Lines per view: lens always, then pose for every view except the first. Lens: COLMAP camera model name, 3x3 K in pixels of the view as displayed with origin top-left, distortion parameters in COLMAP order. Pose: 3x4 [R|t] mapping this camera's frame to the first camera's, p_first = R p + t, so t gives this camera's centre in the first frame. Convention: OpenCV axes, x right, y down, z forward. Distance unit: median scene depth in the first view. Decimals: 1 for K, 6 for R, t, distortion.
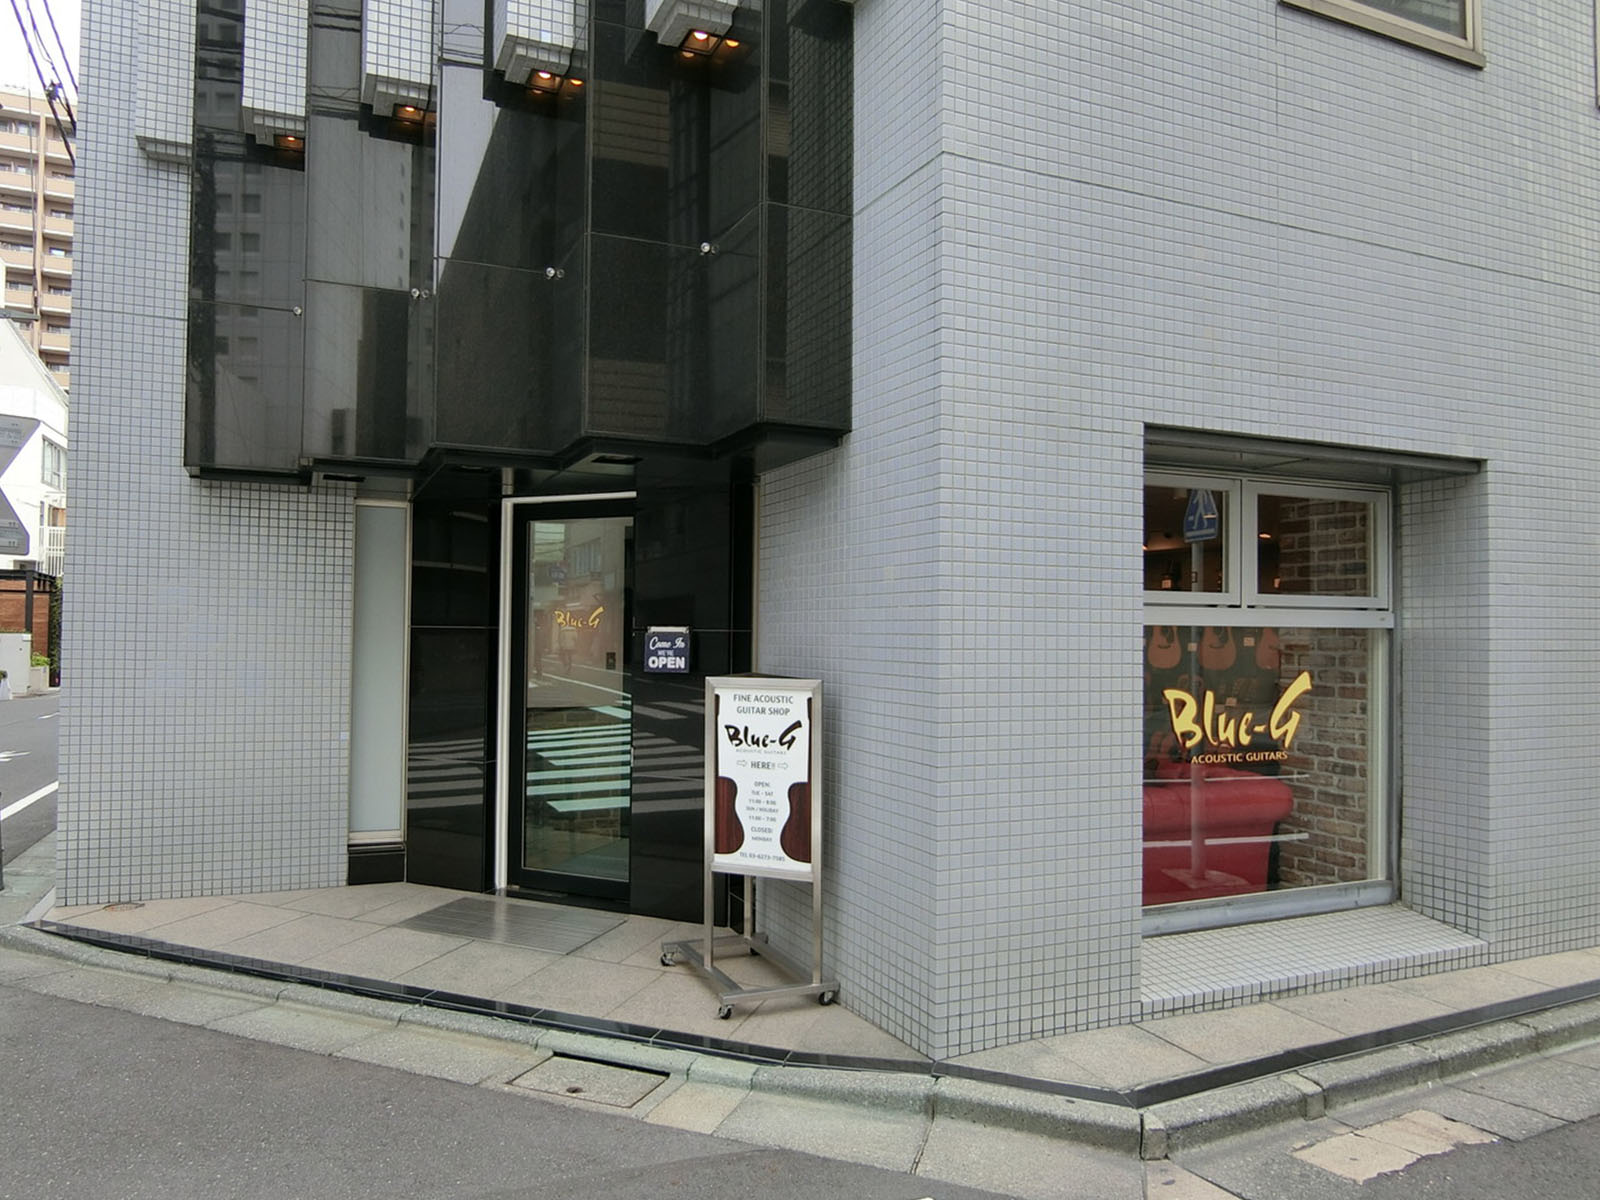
lens RADIAL K [[1192.4, 0, 800.0], [0, 1192.4, 600.0], [0, 0, 1]] dist [-0.060357, -0.000520]
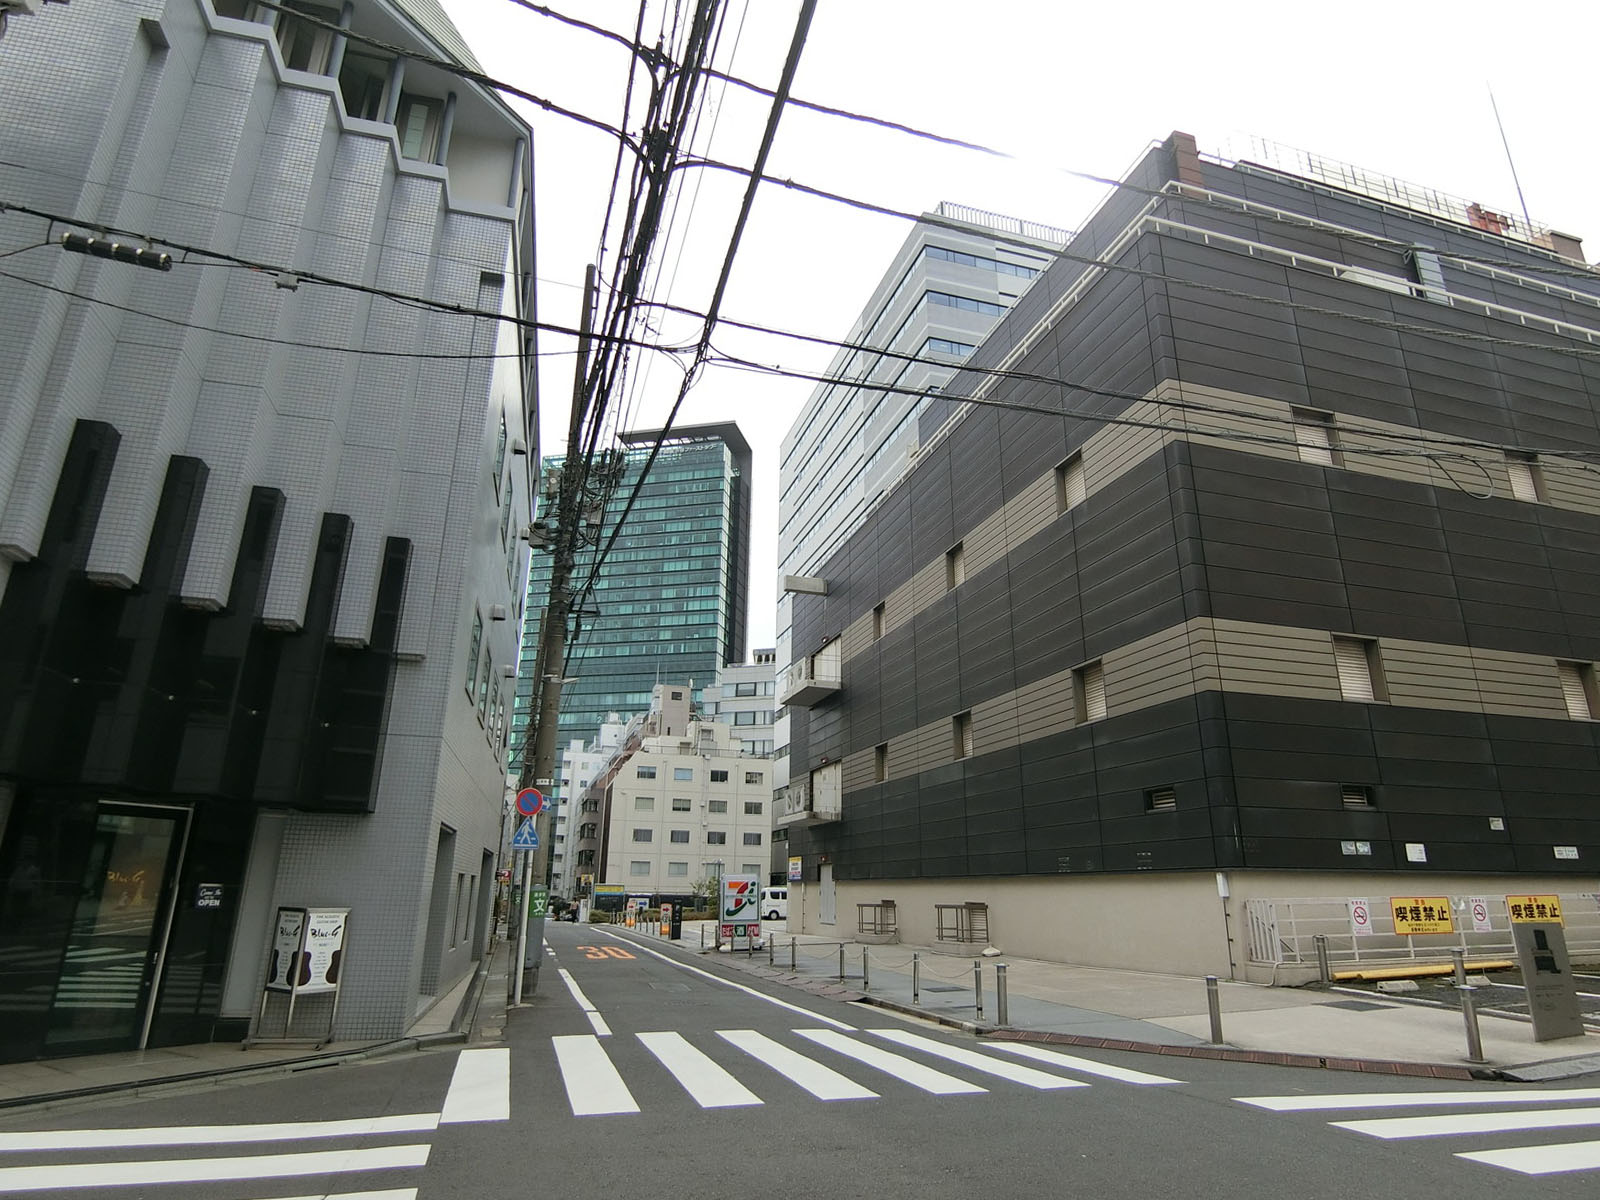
lens RADIAL K [[900.8, 0, 800.0], [0, 900.8, 600.0], [0, 0, 1]] dist [0.000231, 0.000110]
pose [[0.126324, 0.305365, 0.943819, -1.871768], [-0.039778, 0.952235, -0.302764, -0.015706], [-0.991191, 0.000703, 0.132437, -0.227637]]
